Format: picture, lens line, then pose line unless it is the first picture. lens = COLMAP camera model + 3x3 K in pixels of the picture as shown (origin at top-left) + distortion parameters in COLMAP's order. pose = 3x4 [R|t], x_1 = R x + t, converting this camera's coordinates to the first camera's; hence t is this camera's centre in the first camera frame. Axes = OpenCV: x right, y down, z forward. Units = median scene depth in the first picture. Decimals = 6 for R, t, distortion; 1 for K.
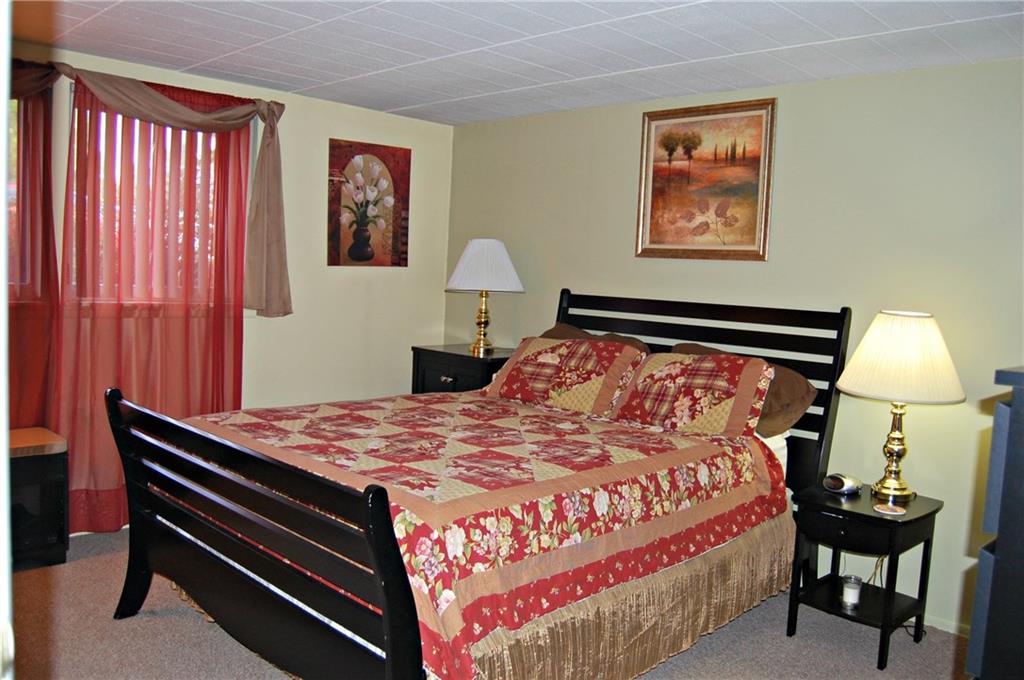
lens RADIAL K [[849.9, 0, 506.5], [0, 849.9, 342.2], [0, 0, 1]] dist [-0.064262, 0.002135]
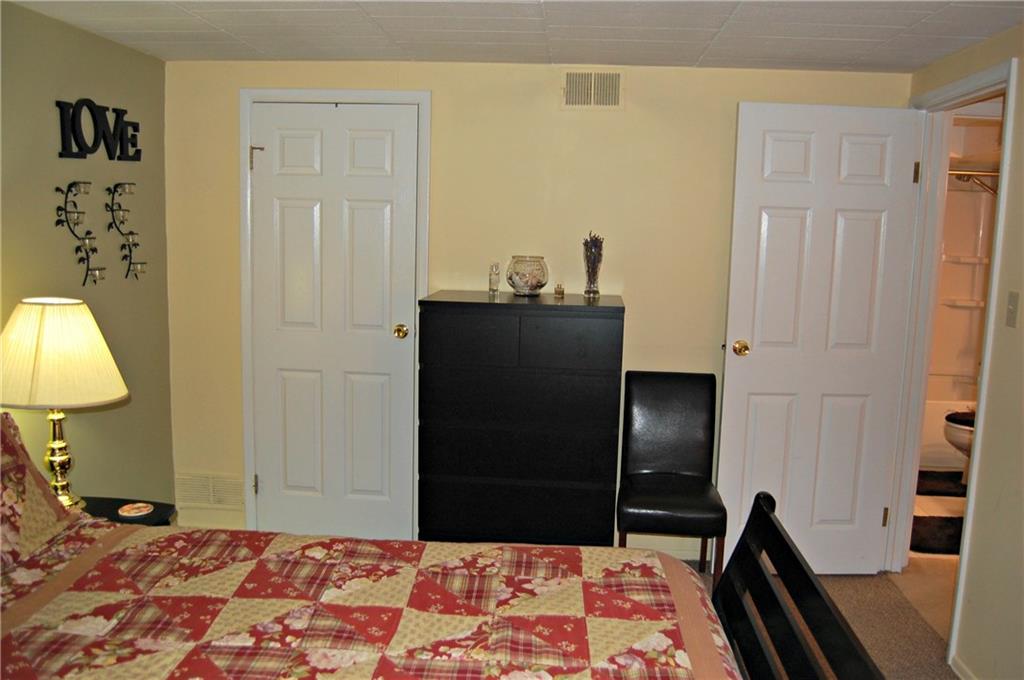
lens RADIAL K [[849.9, 0, 506.5], [0, 849.9, 342.2], [0, 0, 1]] dist [-0.064262, 0.002135]
pose [[-0.658631, -0.162204, 0.734776, -0.560467], [0.002127, 0.976085, 0.217380, -0.222970], [-0.752463, 0.144736, -0.642535, 1.494983]]
